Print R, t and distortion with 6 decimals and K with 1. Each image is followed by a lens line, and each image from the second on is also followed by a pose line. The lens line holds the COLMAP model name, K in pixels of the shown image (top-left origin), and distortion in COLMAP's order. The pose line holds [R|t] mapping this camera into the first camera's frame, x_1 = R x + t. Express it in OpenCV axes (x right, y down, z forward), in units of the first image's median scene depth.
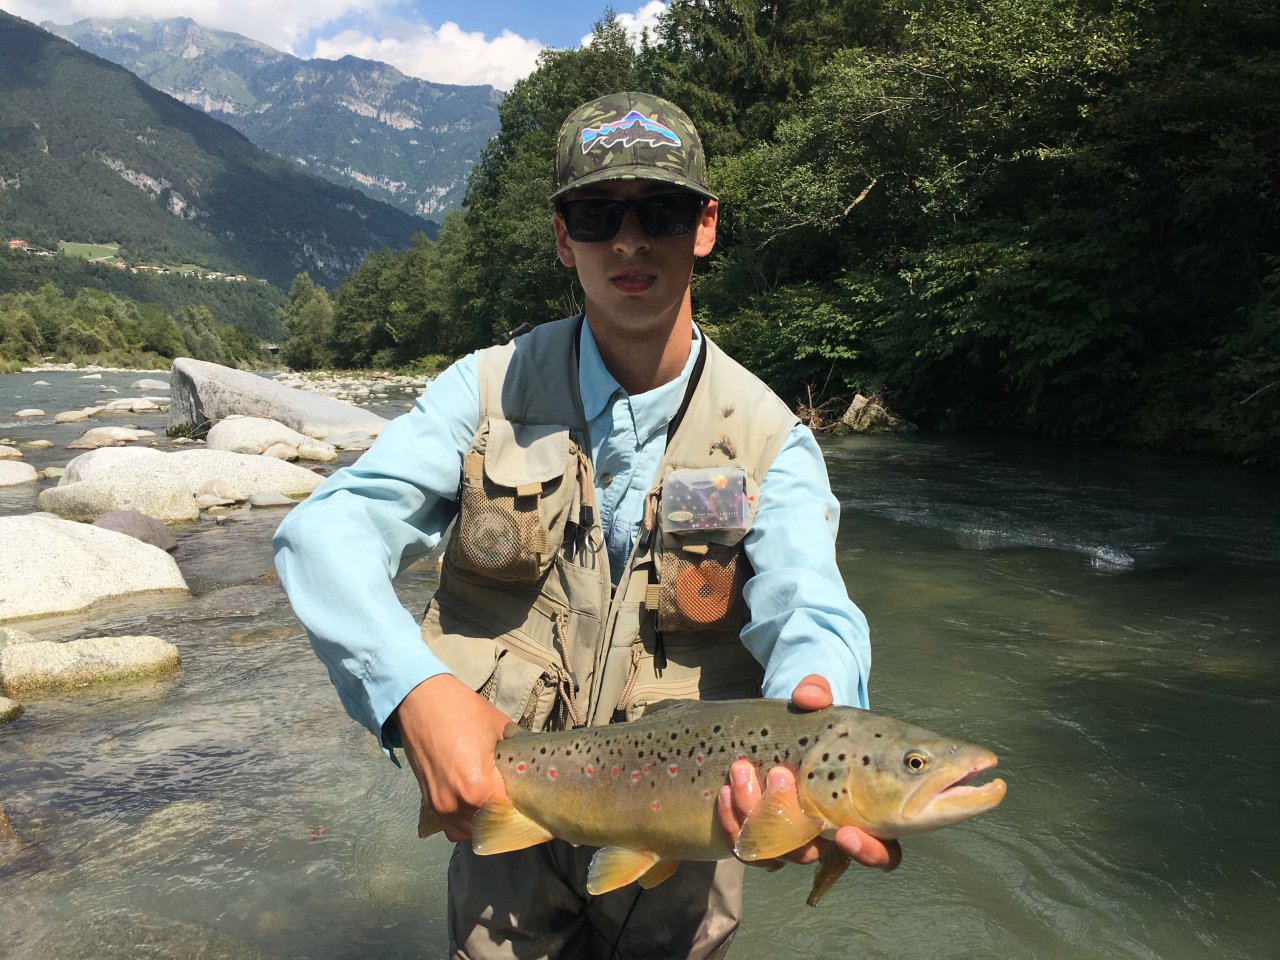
lens RADIAL K [[953.7, 0, 640.0], [0, 953.7, 480.0], [0, 0, 1]] dist [0.003828, -0.121025]
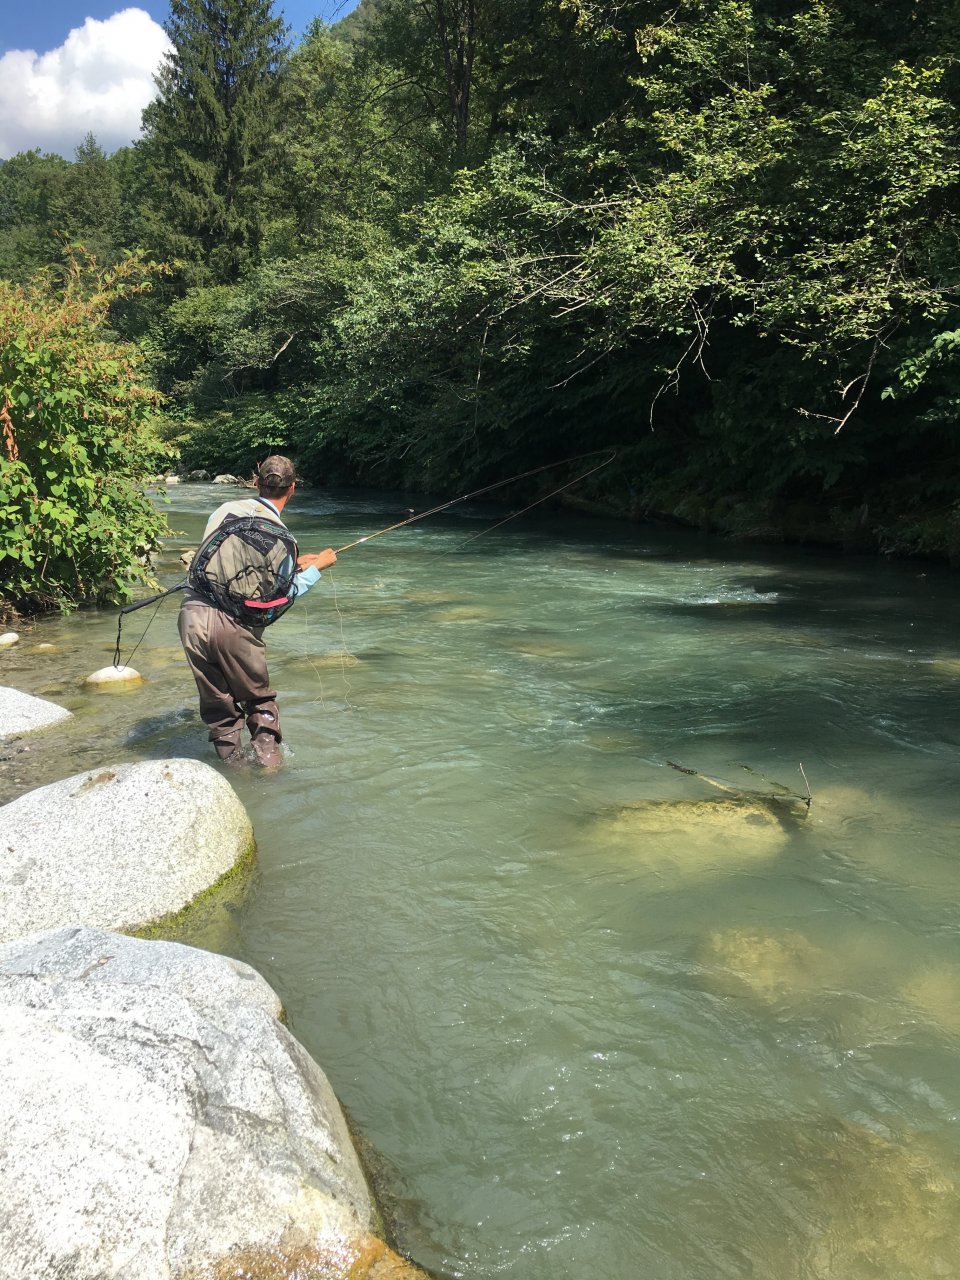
lens RADIAL K [[953.7, 0, 480.0], [0, 953.7, 640.0], [0, 0, 1]] dist [0.003828, -0.121025]
pose [[0.938899, -0.089669, 0.332307, -0.042886], [0.058109, 0.992905, 0.103744, 0.056496], [-0.339252, -0.078095, 0.937448, -0.698649]]
